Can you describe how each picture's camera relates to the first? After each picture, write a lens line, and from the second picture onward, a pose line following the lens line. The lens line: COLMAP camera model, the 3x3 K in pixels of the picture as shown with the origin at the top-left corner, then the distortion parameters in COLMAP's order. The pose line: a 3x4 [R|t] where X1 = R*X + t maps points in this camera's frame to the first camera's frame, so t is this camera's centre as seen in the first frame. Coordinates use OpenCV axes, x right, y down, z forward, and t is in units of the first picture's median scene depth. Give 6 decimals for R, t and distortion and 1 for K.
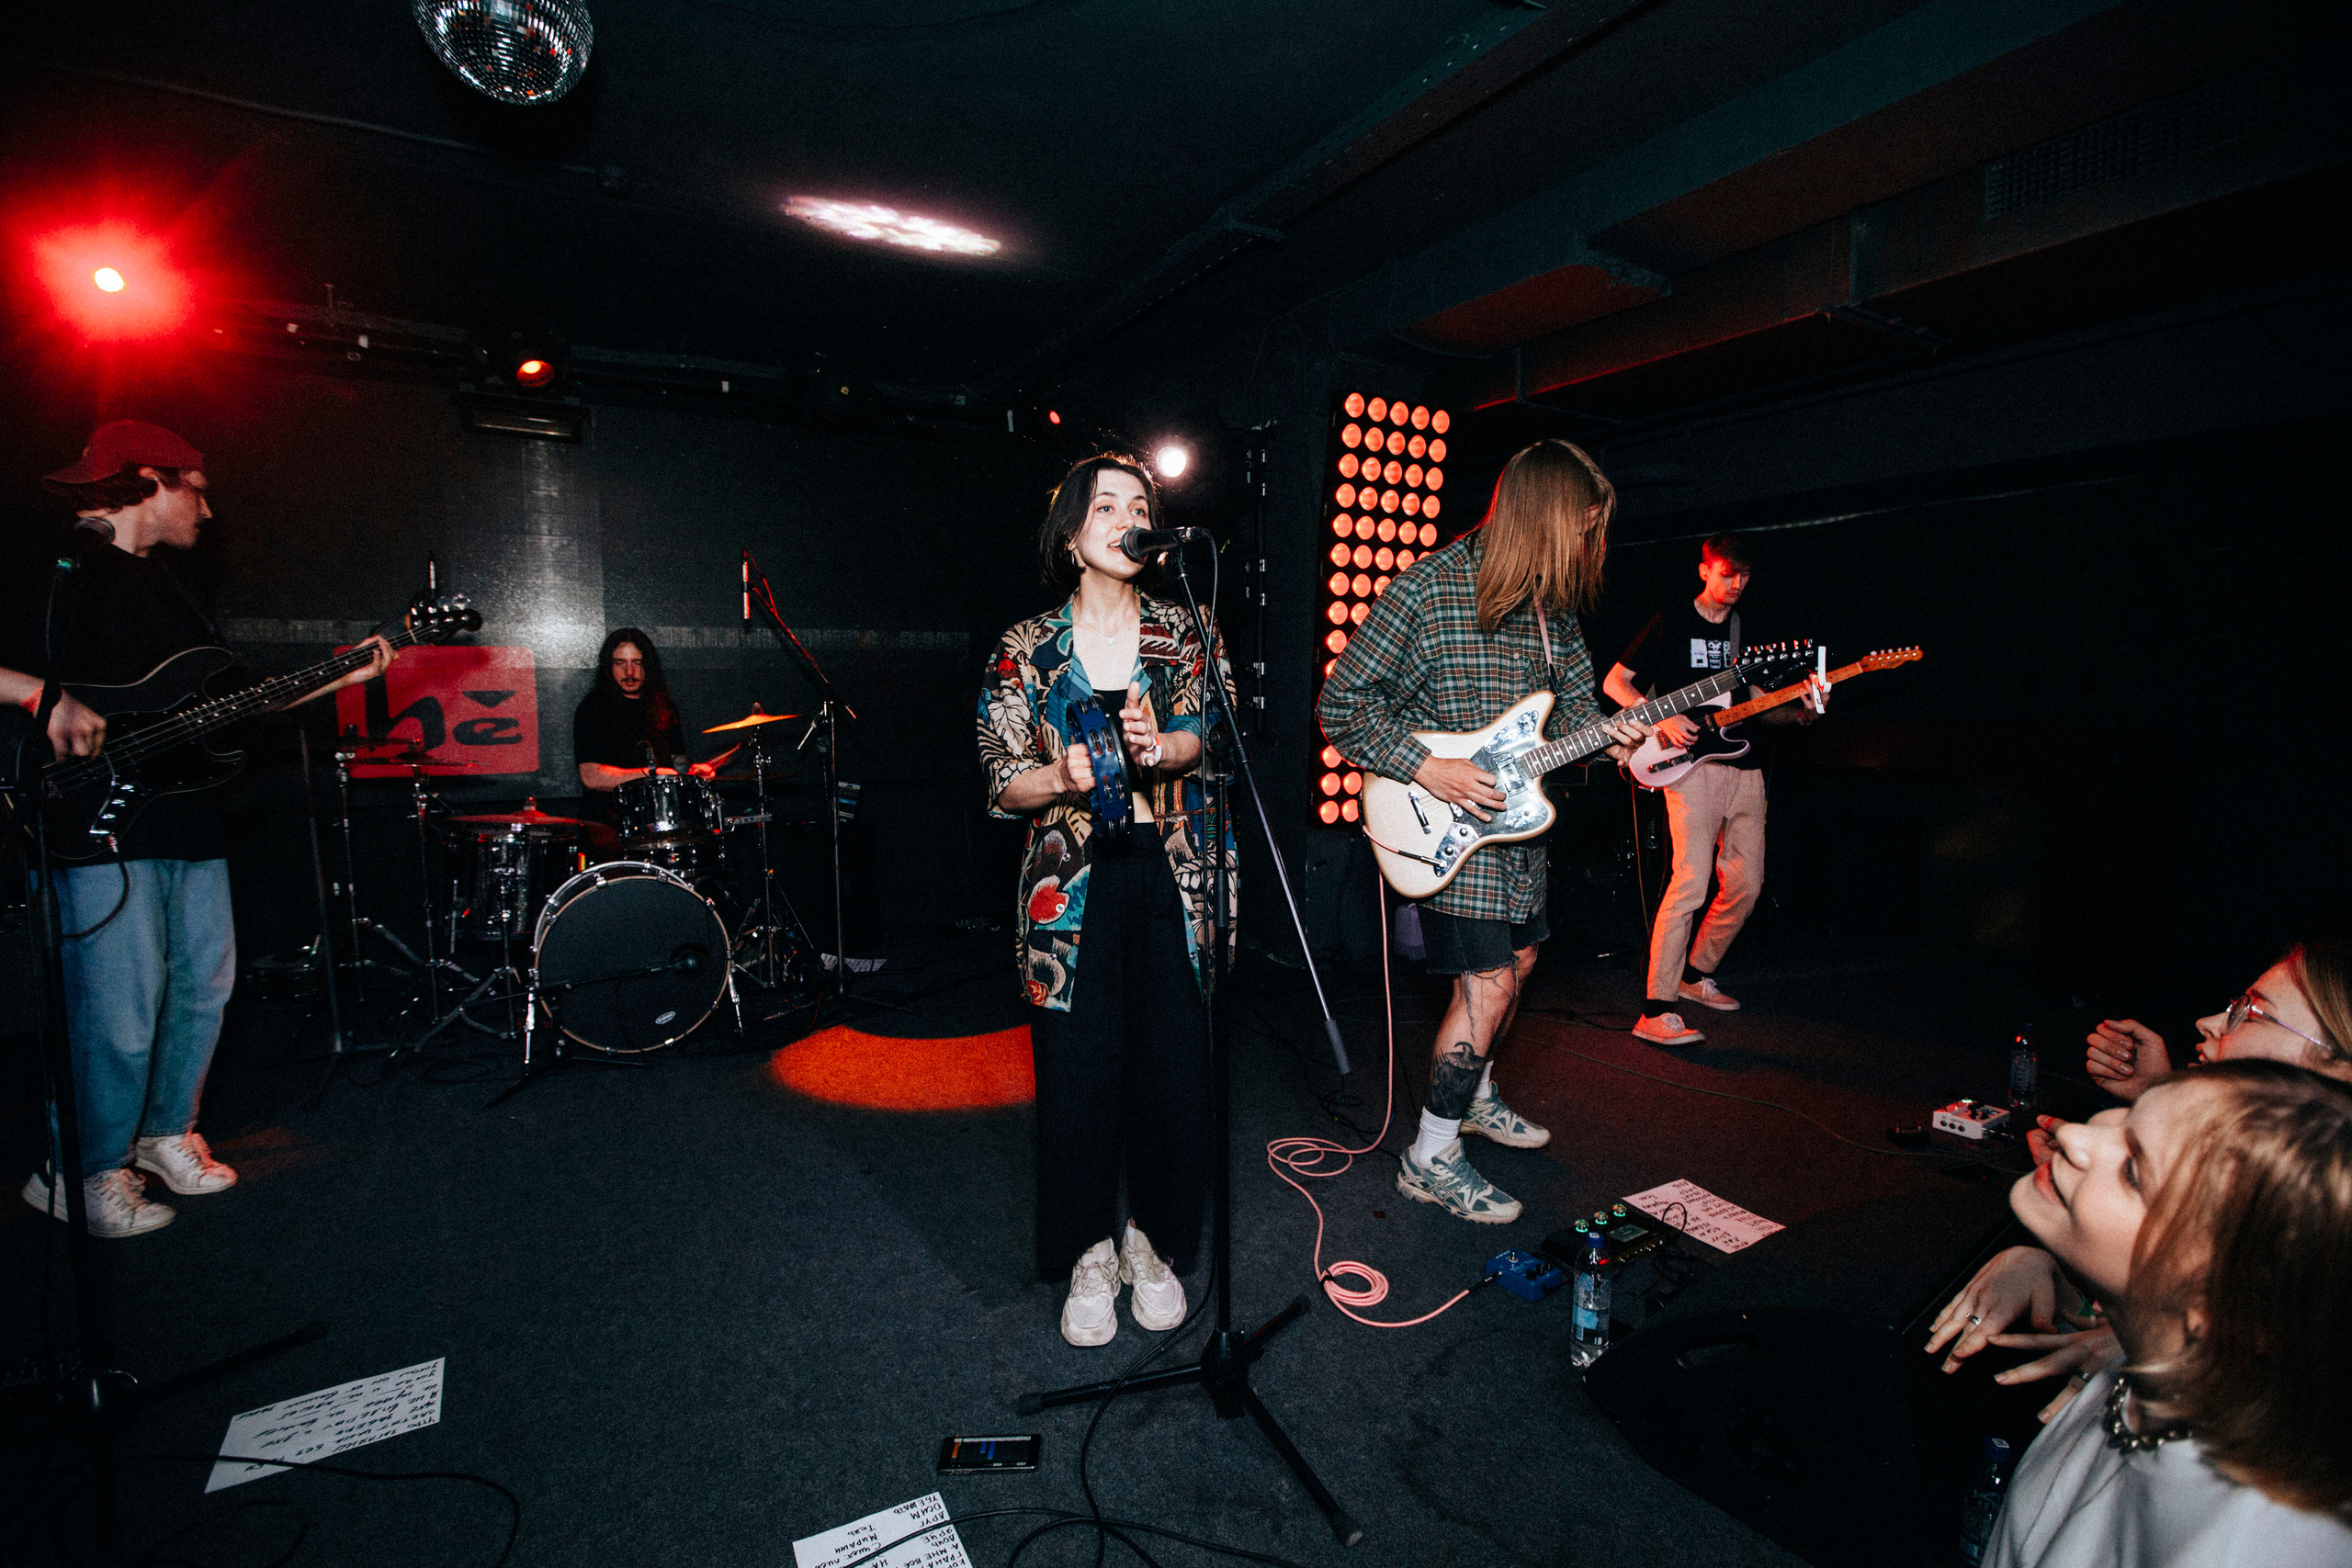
lens RADIAL K [[1056.0, 0, 1191.1], [0, 1056.0, 800.5], [0, 0, 1]] dist [-0.052954, 0.016487]
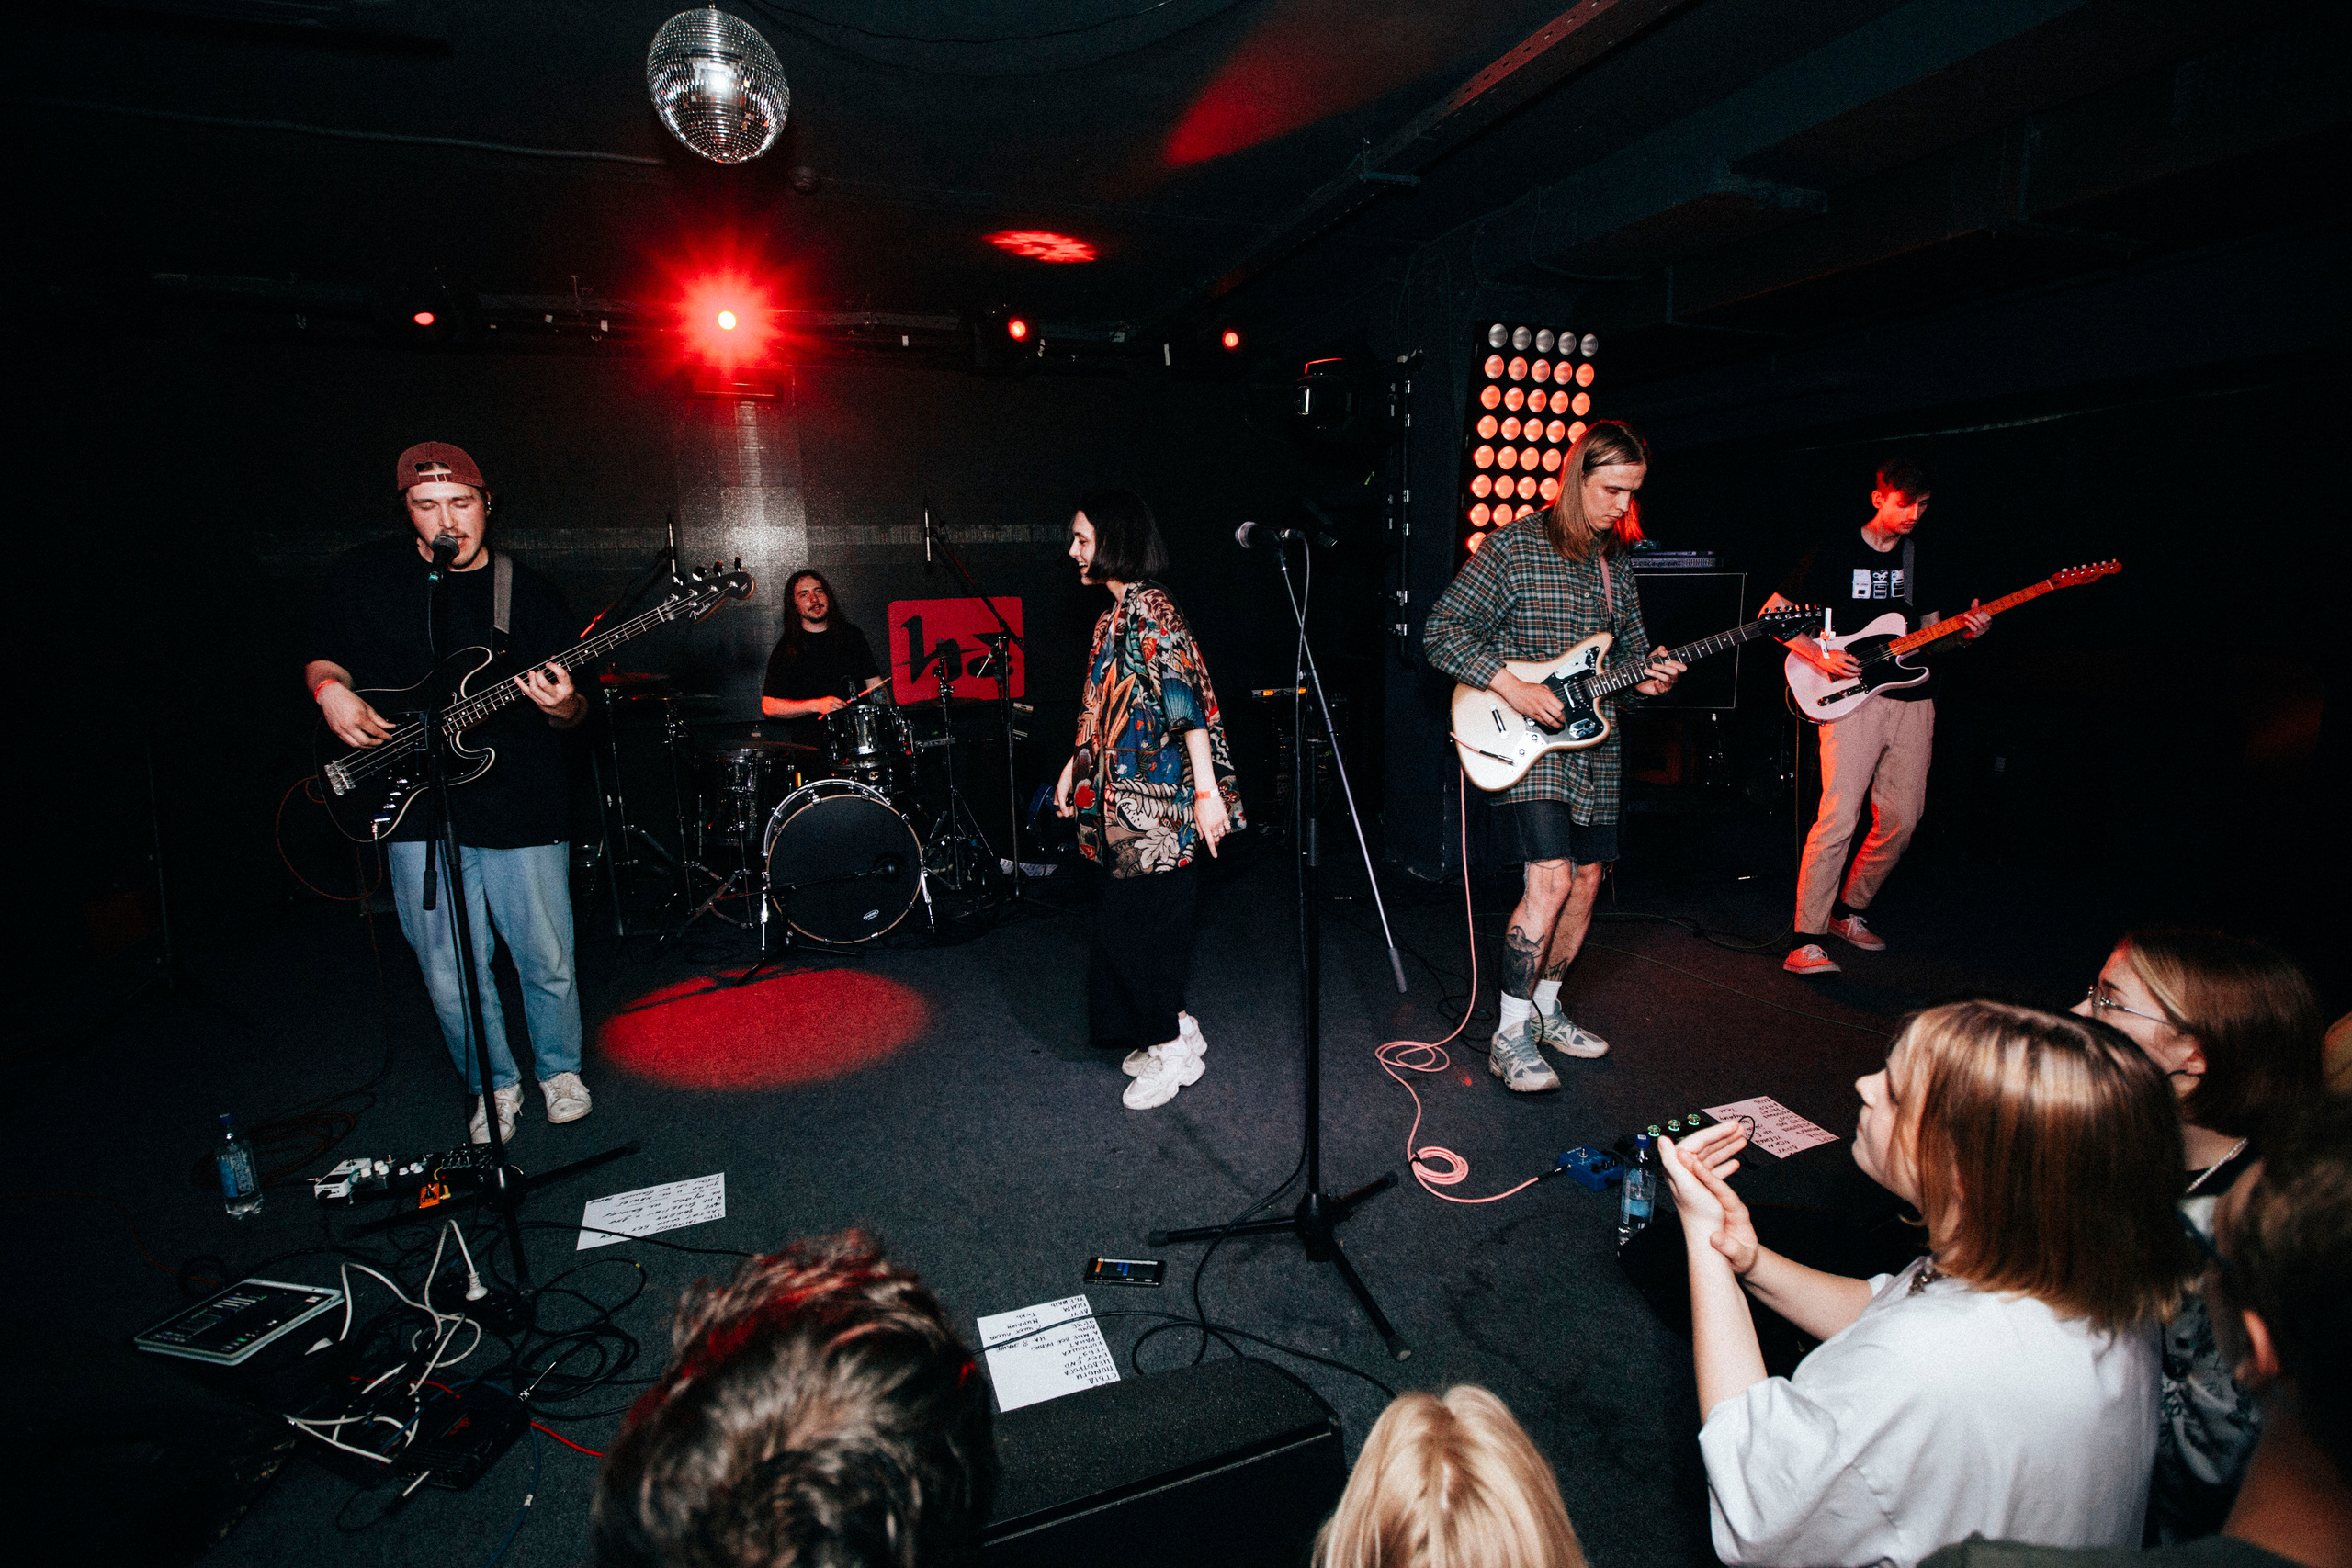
lens RADIAL K [[1056.0, 0, 1191.1], [0, 1056.0, 800.5], [0, 0, 1]] dist [-0.052954, 0.016487]
pose [[0.986812, 0.014755, -0.161196, 0.065491], [0.000696, 0.995441, 0.095378, -0.053716], [0.161869, -0.094233, 0.982303, -0.152156]]
